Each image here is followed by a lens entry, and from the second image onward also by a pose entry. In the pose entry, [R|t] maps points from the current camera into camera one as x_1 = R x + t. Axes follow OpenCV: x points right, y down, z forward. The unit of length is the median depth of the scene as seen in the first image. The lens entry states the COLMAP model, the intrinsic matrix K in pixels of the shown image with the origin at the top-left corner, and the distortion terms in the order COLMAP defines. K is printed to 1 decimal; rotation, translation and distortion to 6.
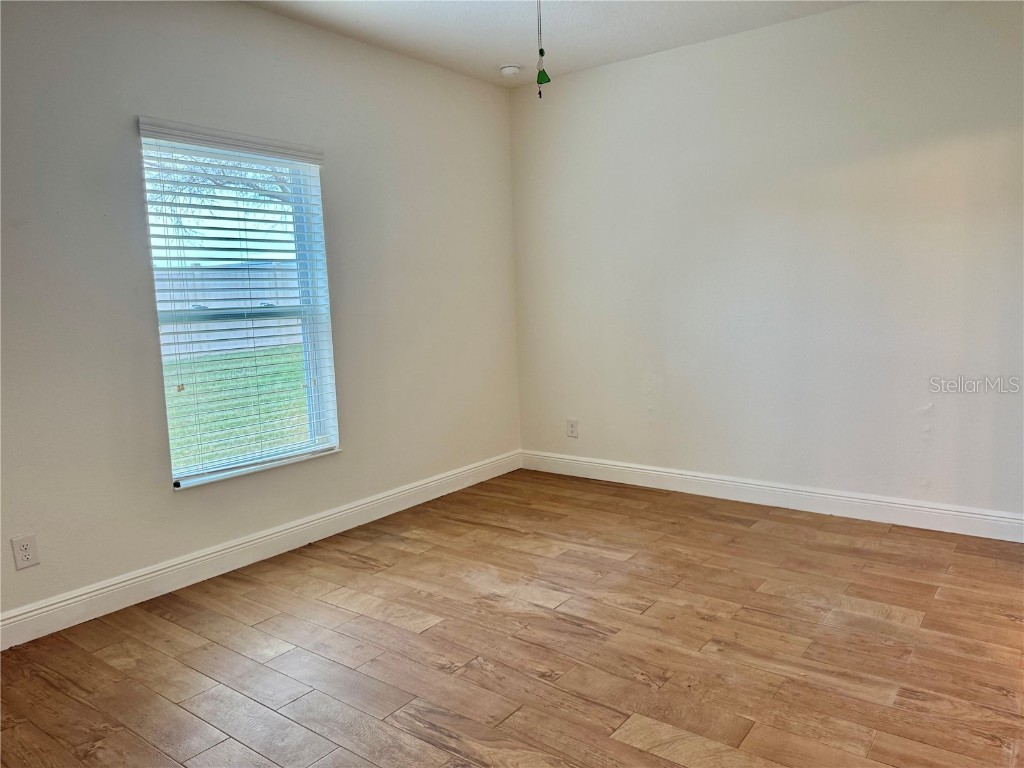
lens RADIAL K [[728.7, 0, 513.8], [0, 728.7, 379.0], [0, 0, 1]] dist [0.045109, -0.048522]
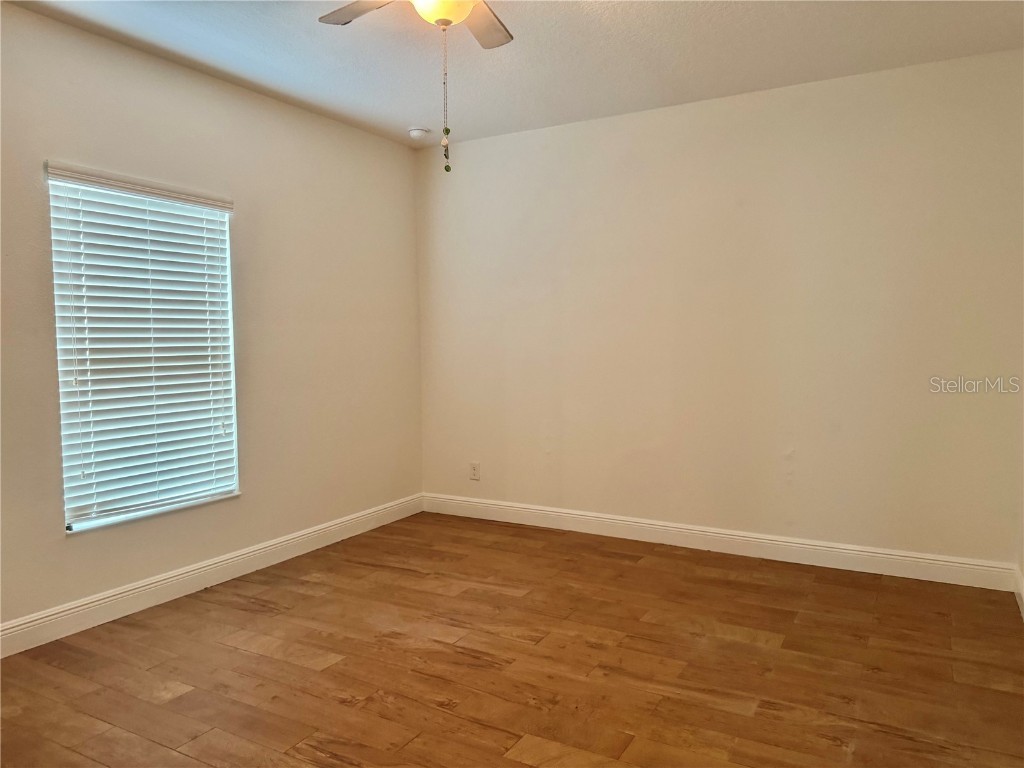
lens RADIAL K [[728.7, 0, 514.9], [0, 728.7, 385.7], [0, 0, 1]] dist [0.045109, -0.048522]
pose [[0.991027, 0.015059, 0.132811, -0.001971], [-0.007912, 0.998500, -0.054178, 0.002901], [-0.133428, 0.052641, 0.989660, -0.066027]]
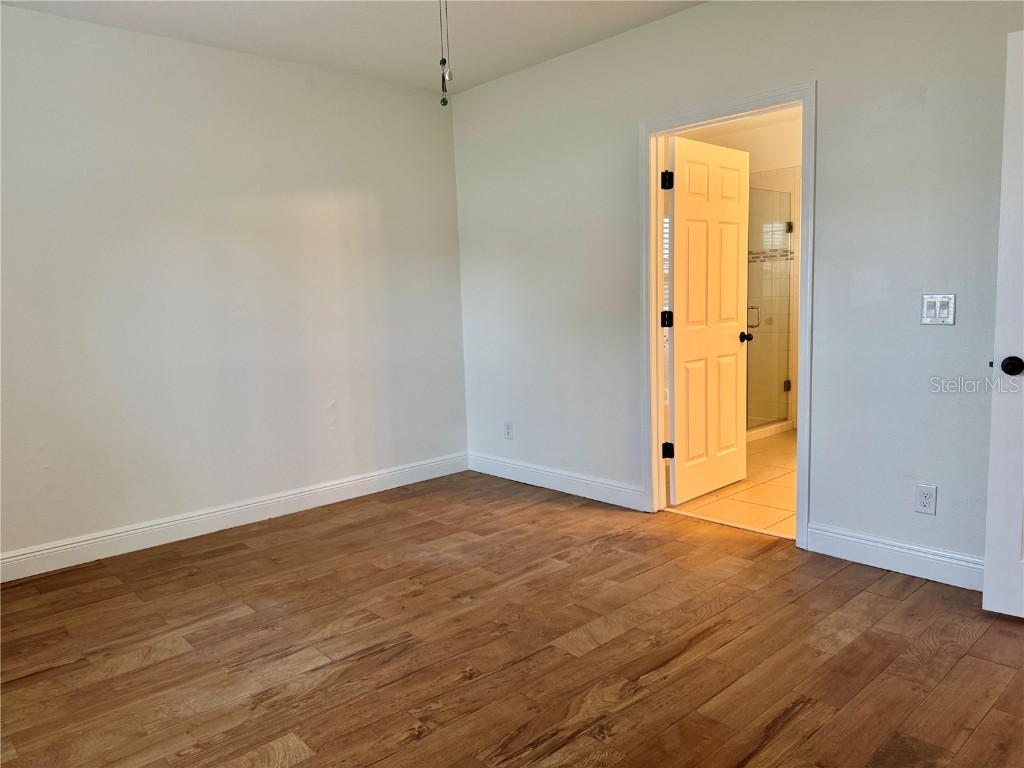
lens RADIAL K [[728.7, 0, 508.9], [0, 728.7, 392.7], [0, 0, 1]] dist [0.045109, -0.048522]
pose [[0.191793, -0.108156, 0.975458, -0.723283], [0.149839, 0.985484, 0.079807, -0.041251], [-0.969930, 0.130855, 0.205215, 0.565304]]
